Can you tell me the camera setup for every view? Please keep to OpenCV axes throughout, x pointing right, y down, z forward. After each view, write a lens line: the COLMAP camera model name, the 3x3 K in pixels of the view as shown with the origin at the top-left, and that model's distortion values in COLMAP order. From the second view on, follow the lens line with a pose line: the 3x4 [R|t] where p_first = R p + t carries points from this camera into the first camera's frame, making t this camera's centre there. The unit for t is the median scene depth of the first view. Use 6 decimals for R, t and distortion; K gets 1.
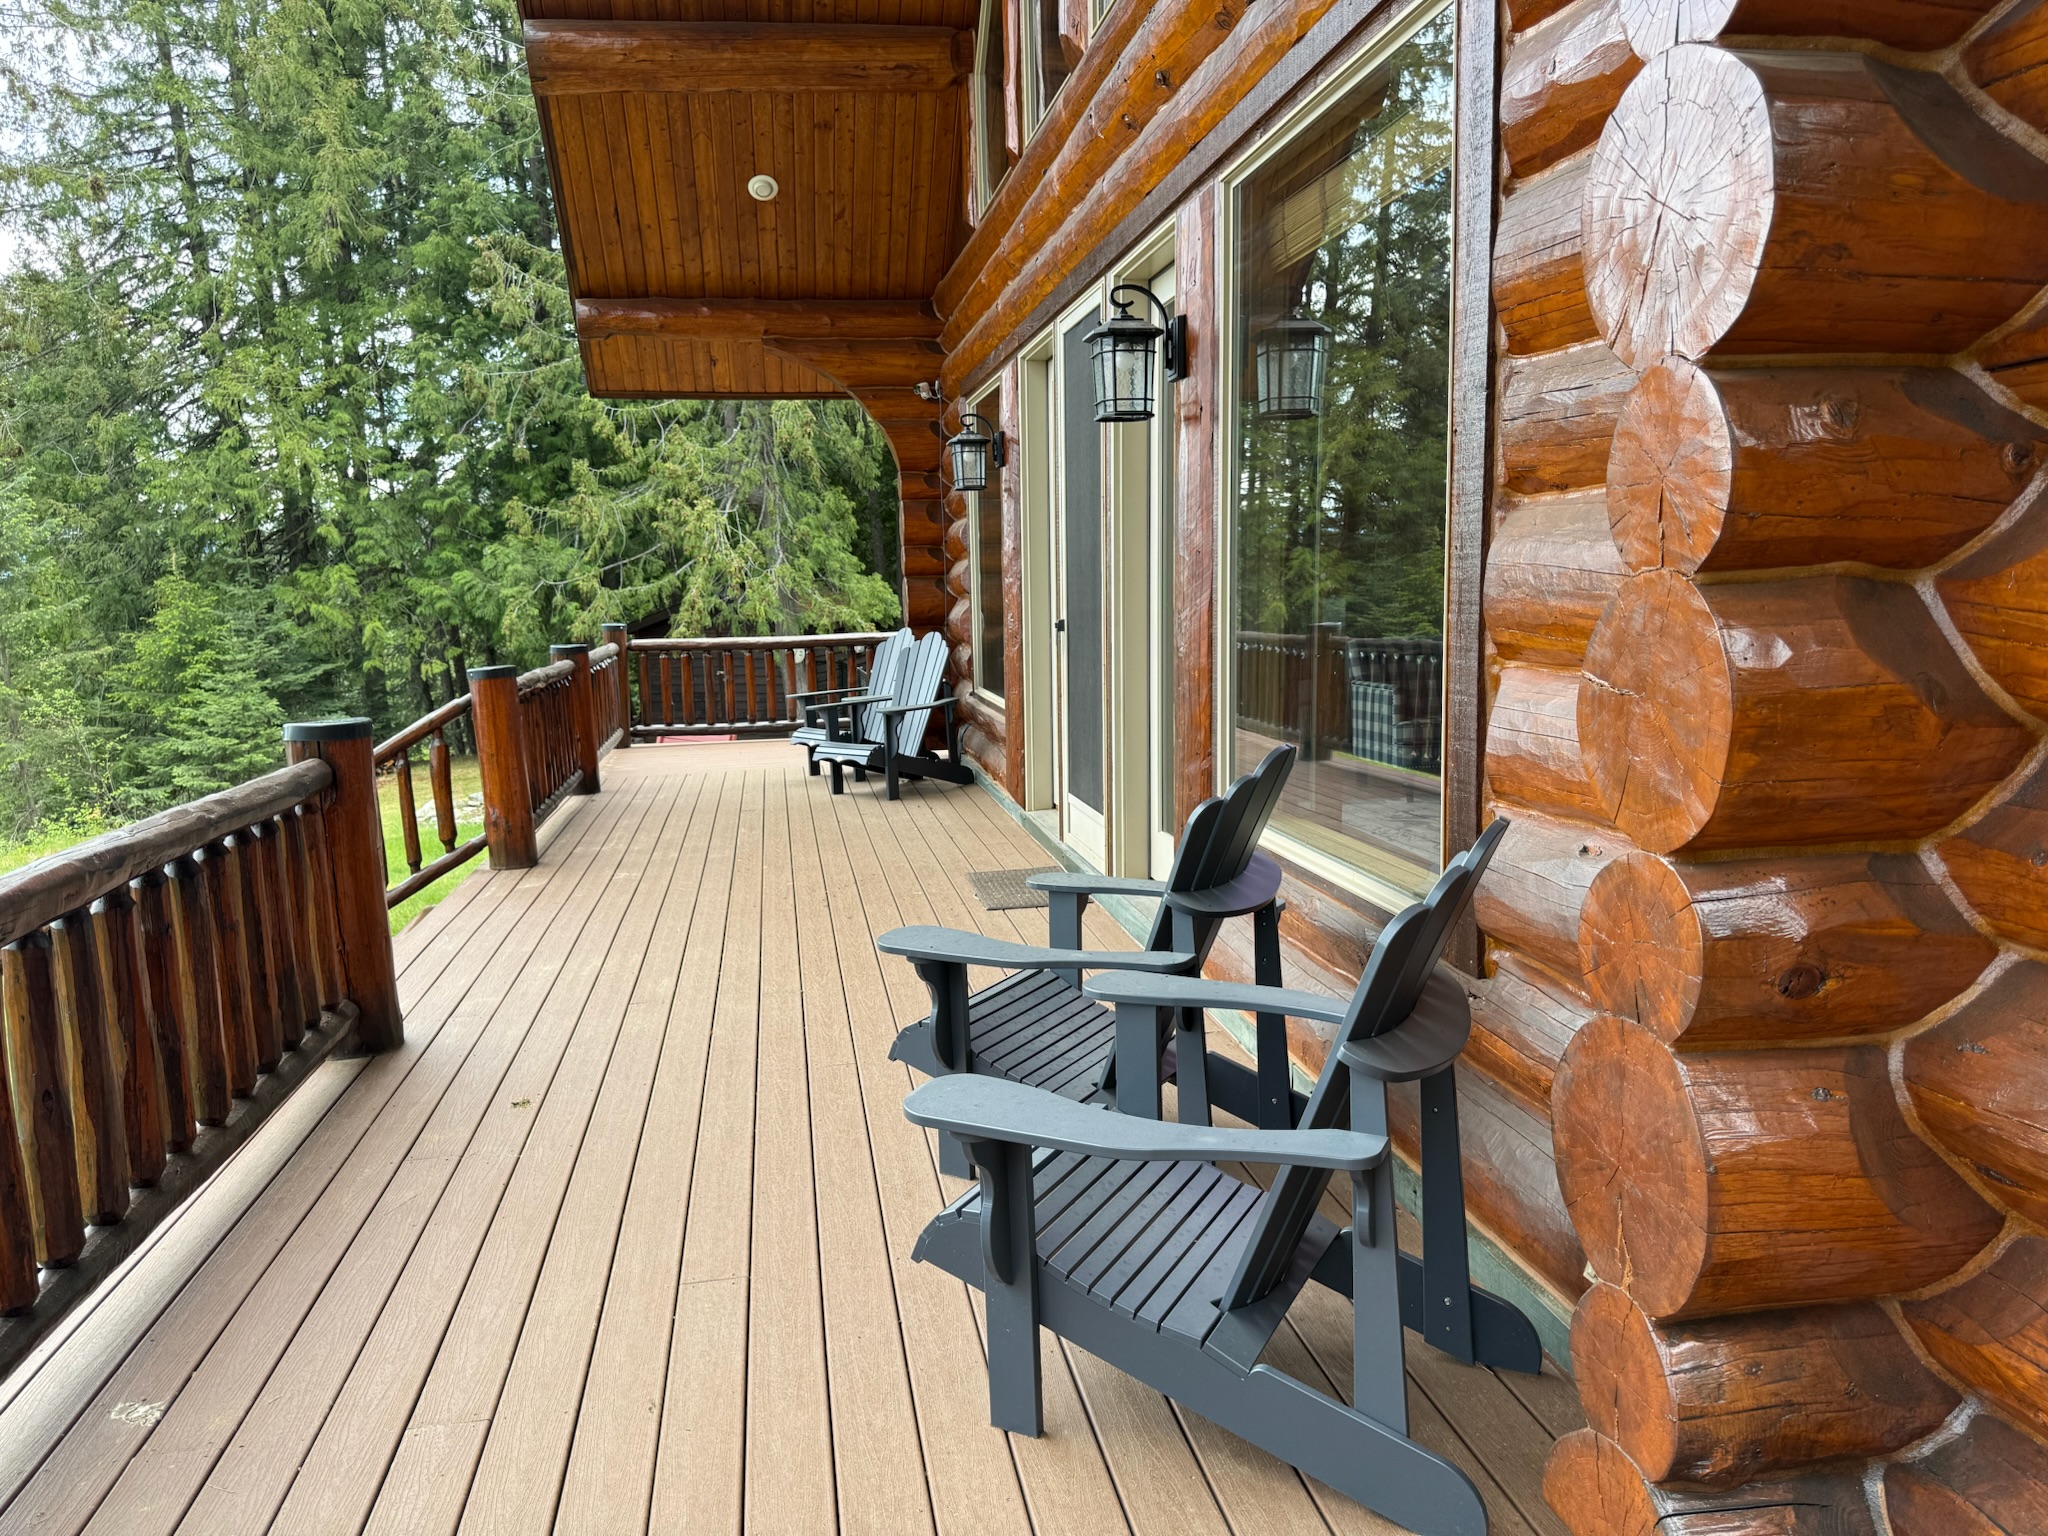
lens RADIAL K [[1444.4, 0, 1033.6], [0, 1444.4, 780.1], [0, 0, 1]] dist [0.028512, -0.031913]
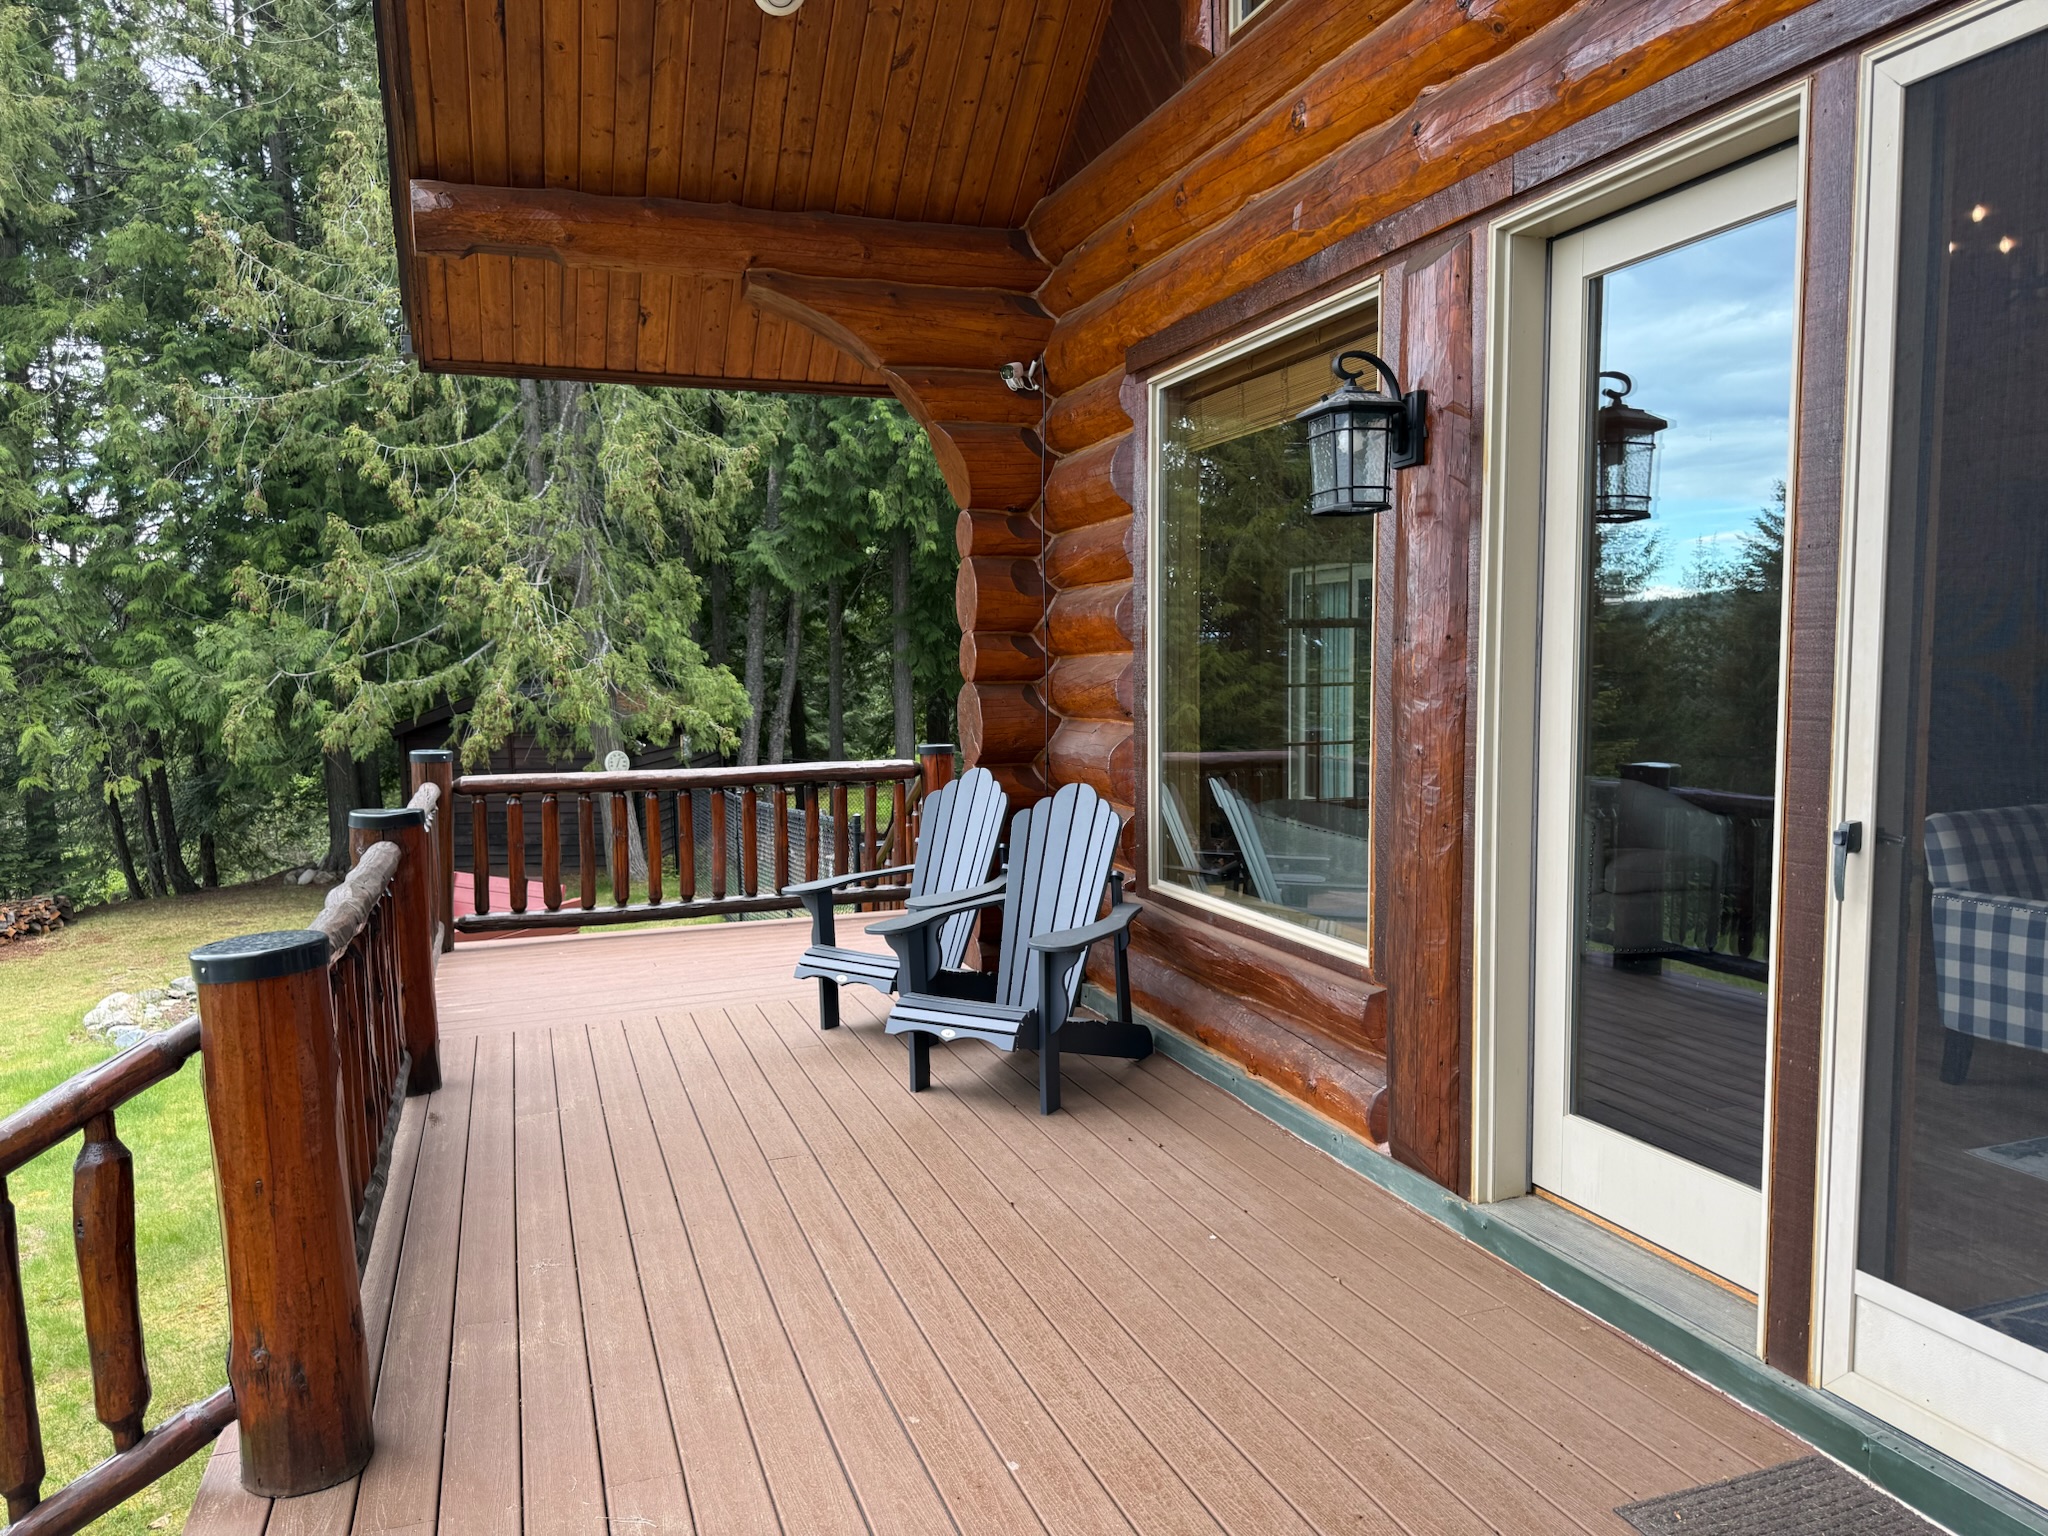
lens RADIAL K [[1444.4, 0, 1015.4], [0, 1444.4, 763.6], [0, 0, 1]] dist [0.028512, -0.031913]
pose [[0.987632, -0.004637, 0.156722, -0.079218], [0.015632, 0.997494, -0.069001, -0.031440], [-0.156010, 0.070597, 0.985229, 0.196862]]
